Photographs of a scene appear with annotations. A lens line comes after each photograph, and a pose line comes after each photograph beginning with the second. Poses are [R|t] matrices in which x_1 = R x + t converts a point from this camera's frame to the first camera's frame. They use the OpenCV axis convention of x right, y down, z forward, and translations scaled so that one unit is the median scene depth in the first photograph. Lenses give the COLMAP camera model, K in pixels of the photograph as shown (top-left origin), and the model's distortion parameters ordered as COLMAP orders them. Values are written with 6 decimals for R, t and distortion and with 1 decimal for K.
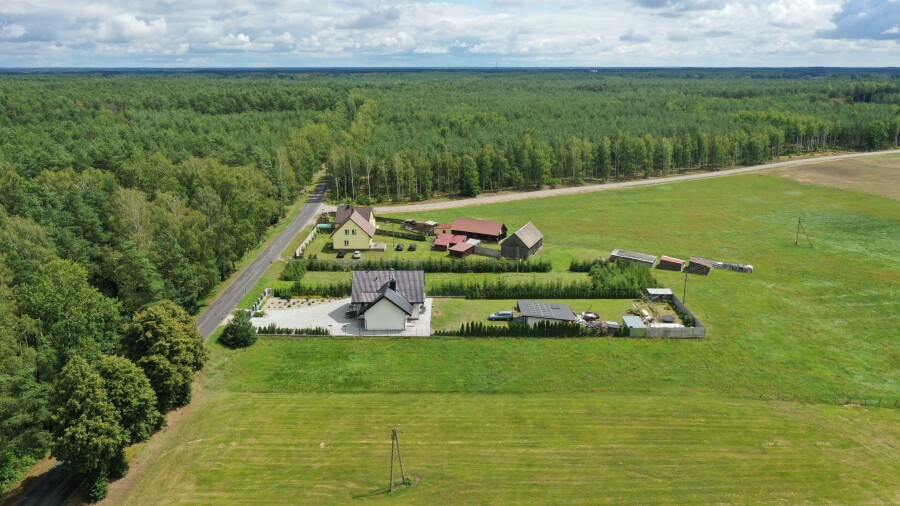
lens RADIAL K [[709.1, 0, 450.0], [0, 709.1, 253.0], [0, 0, 1]] dist [0.005485, -0.001612]
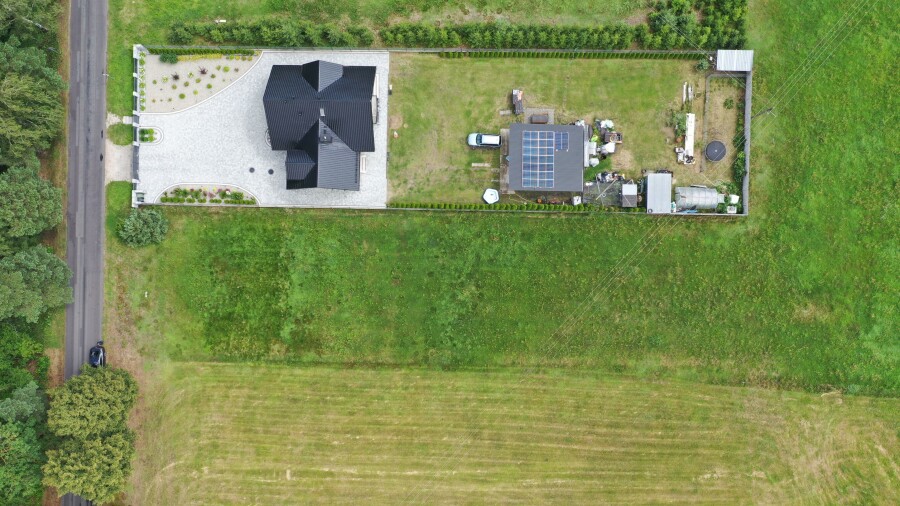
lens RADIAL K [[709.1, 0, 450.0], [0, 709.1, 253.0], [0, 0, 1]] dist [0.005485, -0.001612]
pose [[0.999806, 0.019542, -0.002344, 0.033254], [-0.003001, 0.269064, 0.963118, -0.465004], [0.019452, -0.962924, 0.269071, 0.564136]]
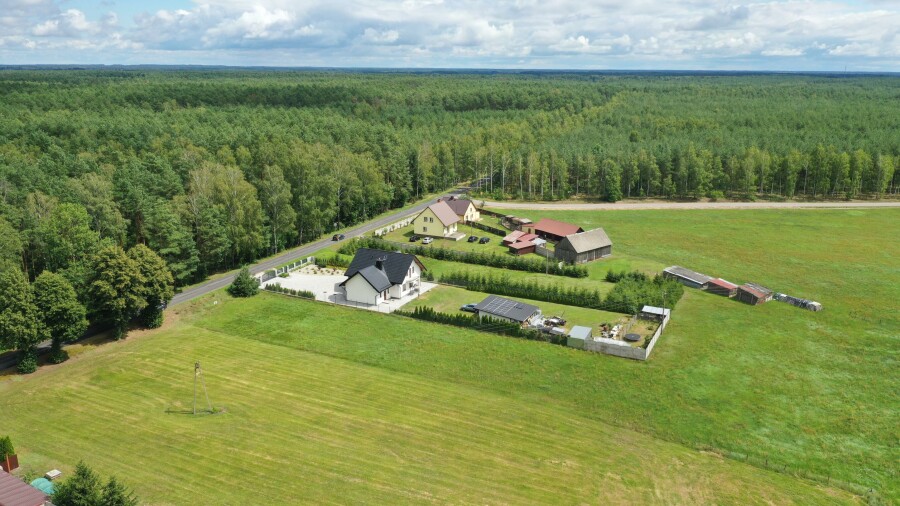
lens RADIAL K [[709.1, 0, 450.0], [0, 709.1, 253.0], [0, 0, 1]] dist [0.005485, -0.001612]
pose [[0.900675, 0.118552, -0.418007, 0.378179], [-0.119838, 0.992520, 0.023278, -0.008678], [0.417640, 0.029127, 0.908146, 0.035450]]
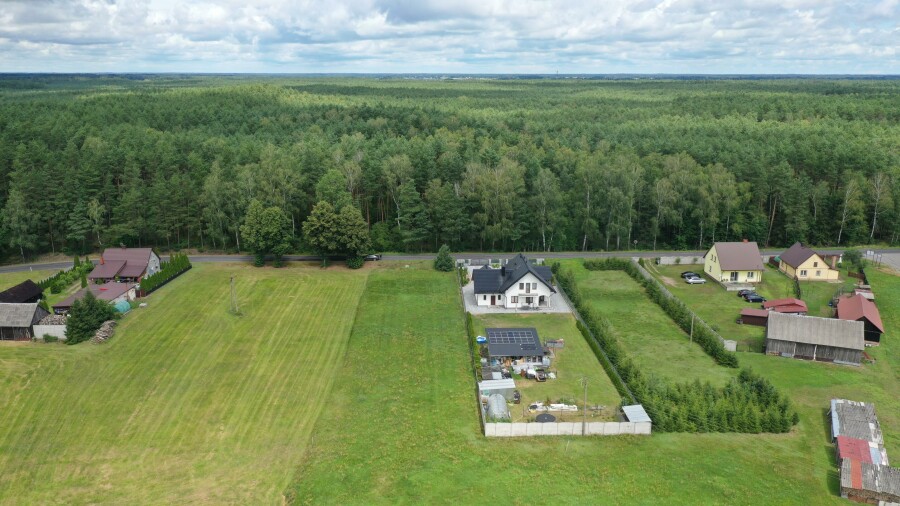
lens RADIAL K [[709.1, 0, 450.0], [0, 709.1, 253.0], [0, 0, 1]] dist [0.005485, -0.001612]
pose [[0.034726, 0.249421, -0.967772, 0.785142], [-0.258729, 0.937587, 0.232358, -0.172806], [0.965326, 0.242322, 0.097091, 0.638049]]
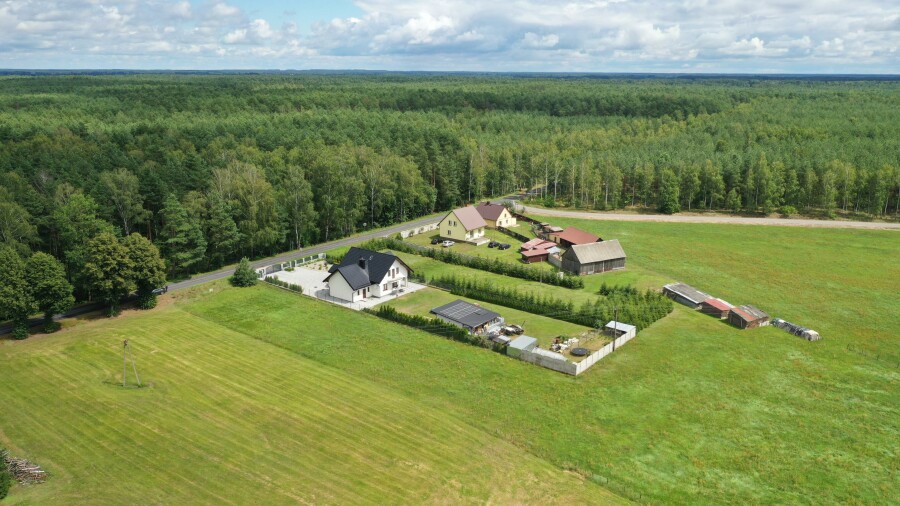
lens RADIAL K [[709.1, 0, 450.0], [0, 709.1, 253.0], [0, 0, 1]] dist [0.005485, -0.001612]
pose [[0.787205, 0.160103, -0.595546, 0.563785], [-0.164592, 0.985227, 0.047300, -0.038673], [0.594321, 0.060787, 0.801928, 0.130163]]
